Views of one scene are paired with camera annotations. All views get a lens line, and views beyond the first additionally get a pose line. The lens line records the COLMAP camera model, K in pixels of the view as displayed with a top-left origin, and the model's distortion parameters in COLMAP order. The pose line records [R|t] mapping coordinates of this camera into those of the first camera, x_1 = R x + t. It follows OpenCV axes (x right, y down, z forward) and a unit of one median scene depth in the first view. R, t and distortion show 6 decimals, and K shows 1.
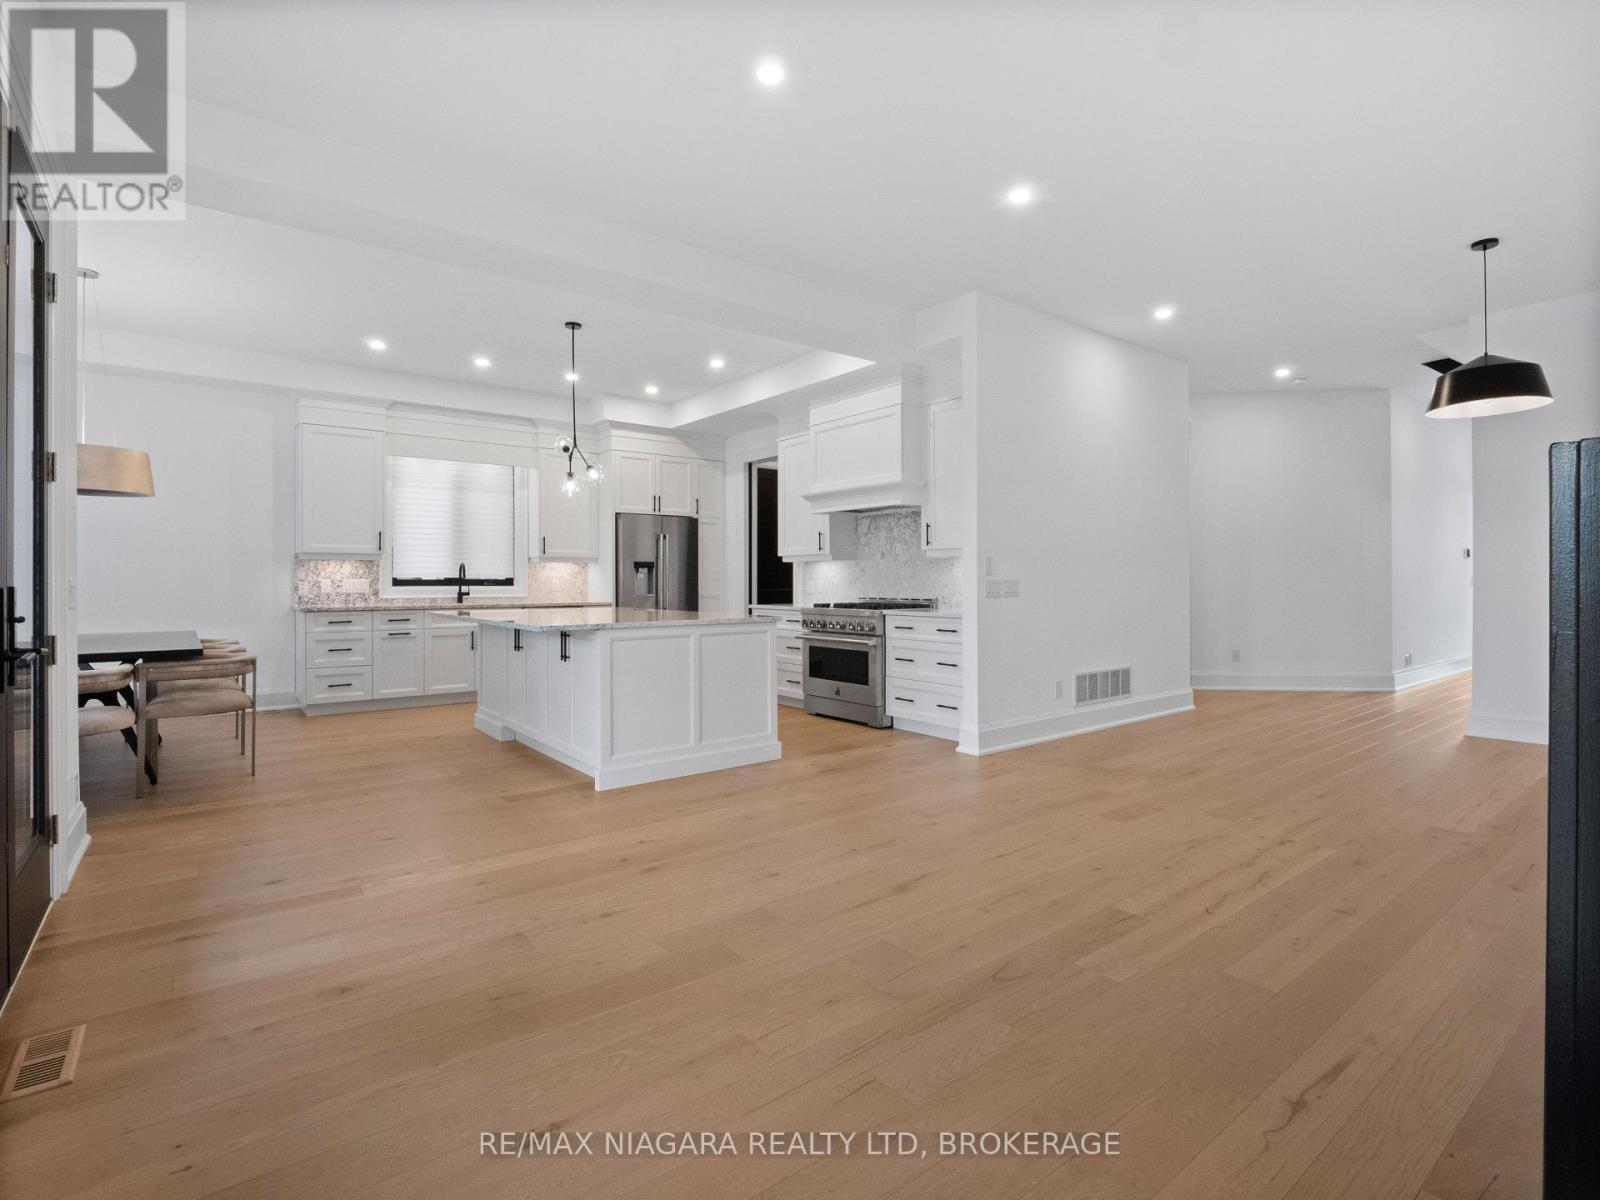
lens RADIAL K [[781.3, 0, 800.9], [0, 781.3, 590.0], [0, 0, 1]] dist [-0.003356, -0.002514]
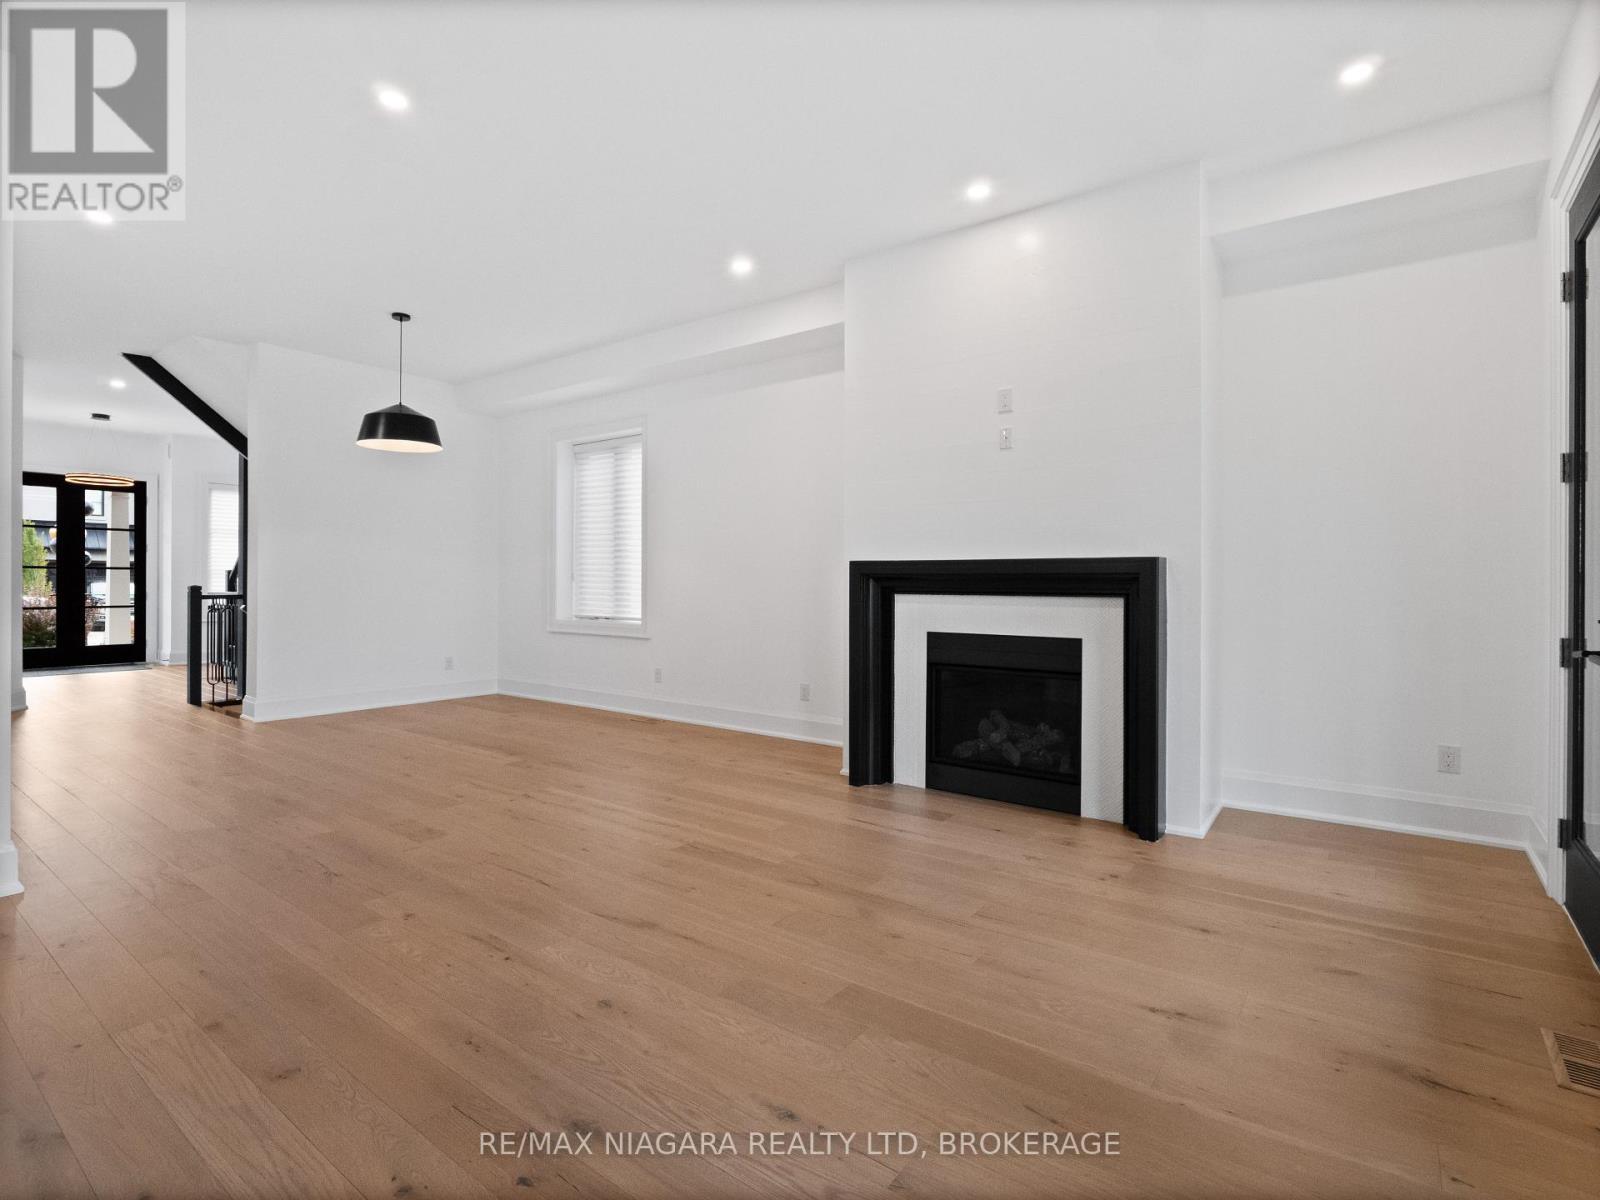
lens RADIAL K [[781.3, 0, 797.2], [0, 781.3, 589.3], [0, 0, 1]] dist [-0.003356, -0.002514]
pose [[-0.265682, -0.004909, 0.964048, -0.606203], [0.001843, 0.999983, 0.005600, -0.005819], [-0.964059, 0.003264, -0.265668, 0.827439]]
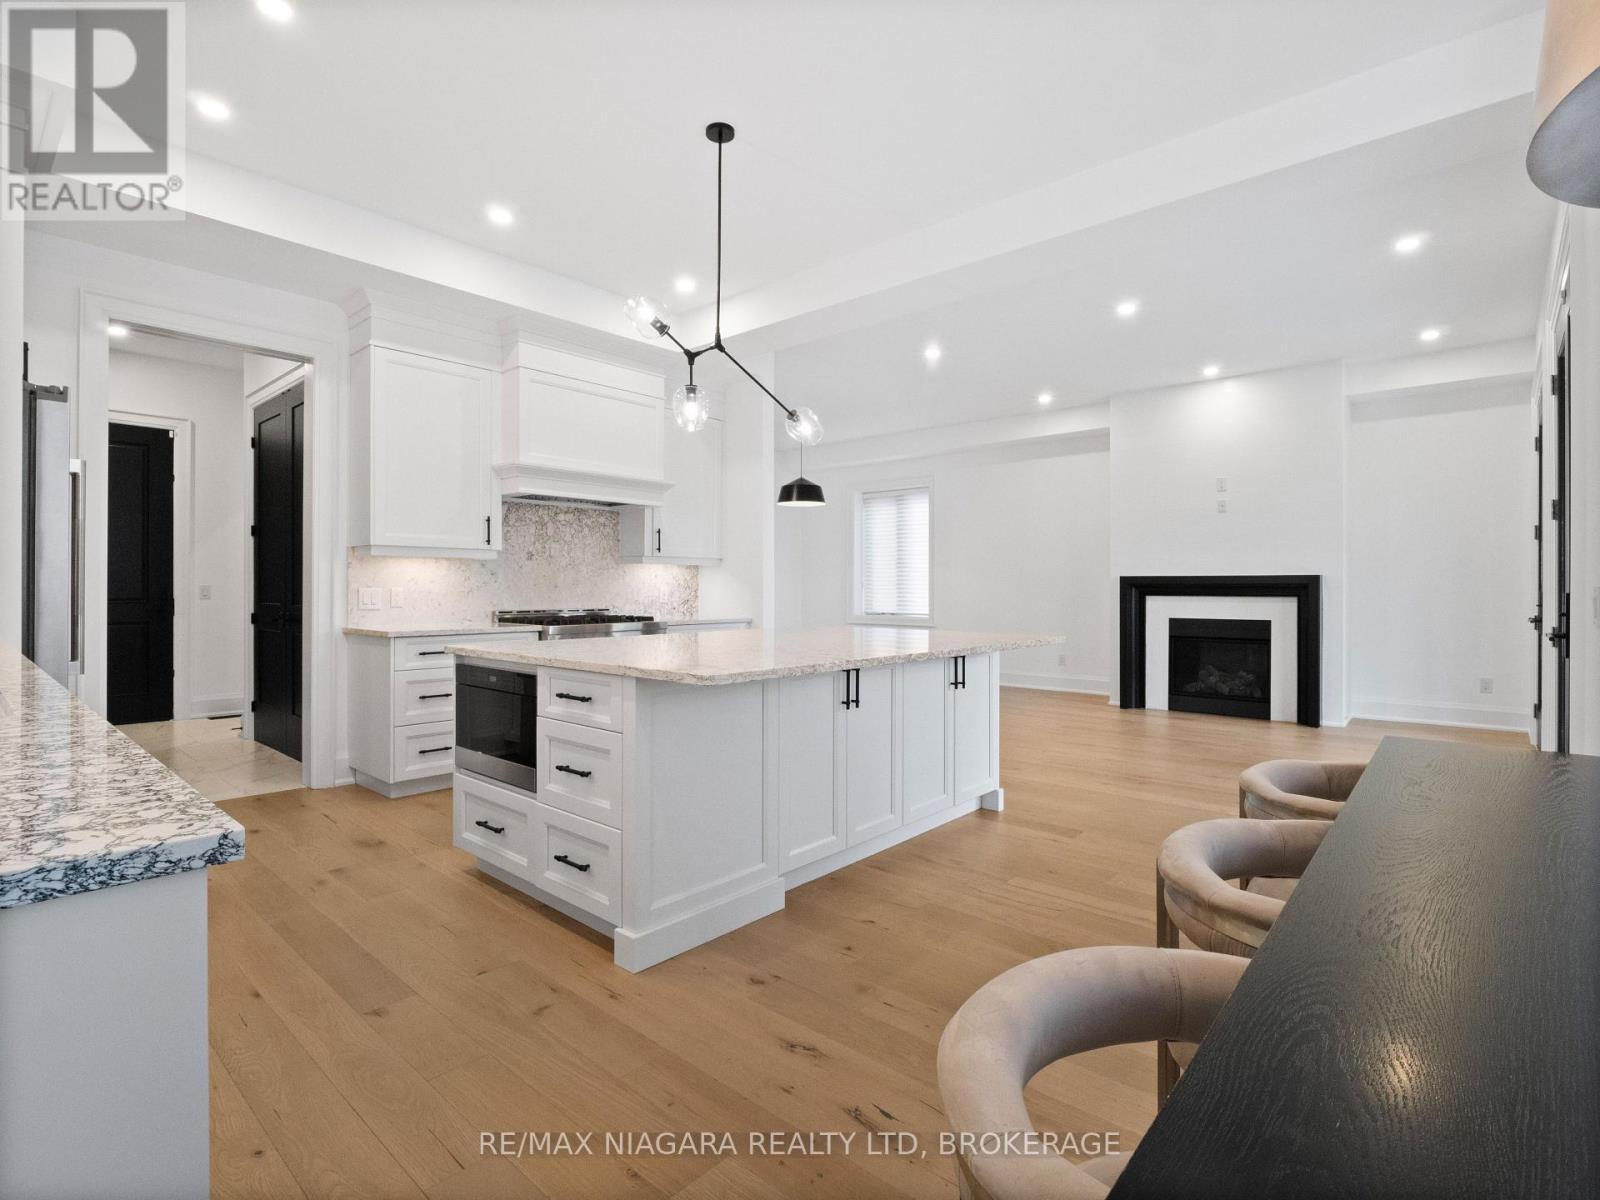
lens RADIAL K [[781.3, 0, 805.0], [0, 781.3, 597.7], [0, 0, 1]] dist [-0.003356, -0.002514]
pose [[-0.190229, -0.011569, 0.981672, -1.305540], [0.007798, 0.999881, 0.013295, -0.020817], [-0.981709, 0.010184, -0.190116, 1.617577]]
